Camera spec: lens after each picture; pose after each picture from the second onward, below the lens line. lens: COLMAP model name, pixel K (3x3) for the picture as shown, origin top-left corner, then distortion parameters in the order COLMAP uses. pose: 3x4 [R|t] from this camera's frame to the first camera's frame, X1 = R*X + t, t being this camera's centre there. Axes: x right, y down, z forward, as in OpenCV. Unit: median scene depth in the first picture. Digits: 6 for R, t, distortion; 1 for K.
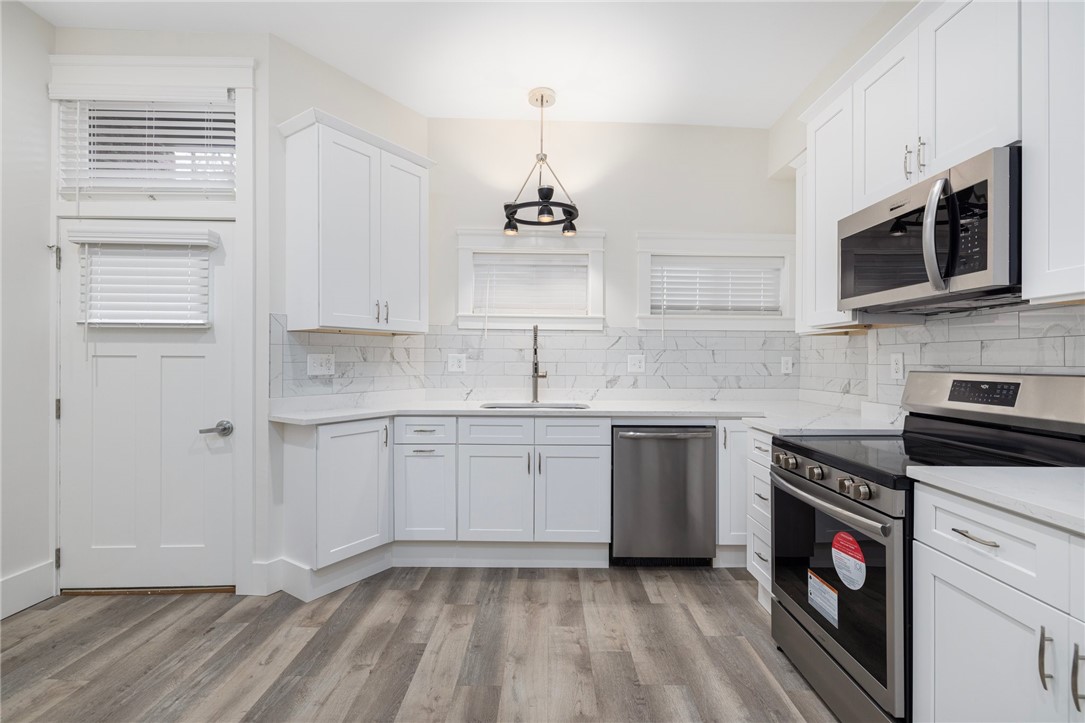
lens RADIAL K [[501.3, 0, 541.3], [0, 501.3, 361.3], [0, 0, 1]] dist [-0.000719, 0.000003]
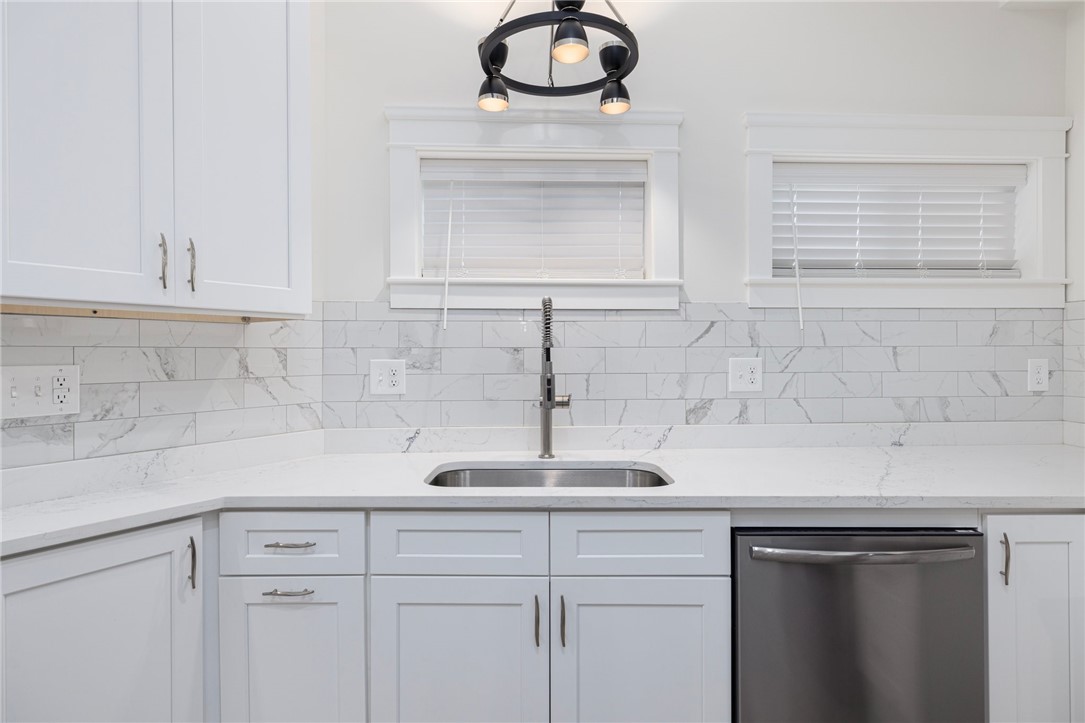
lens RADIAL K [[593.4, 0, 546.9], [0, 593.4, 360.1], [0, 0, 1]] dist [0.019564, -0.000112]
pose [[0.999935, -0.007934, 0.008241, -0.016065], [0.007869, 0.999938, 0.007909, -0.017357], [-0.008304, -0.007844, 0.999935, 0.424471]]
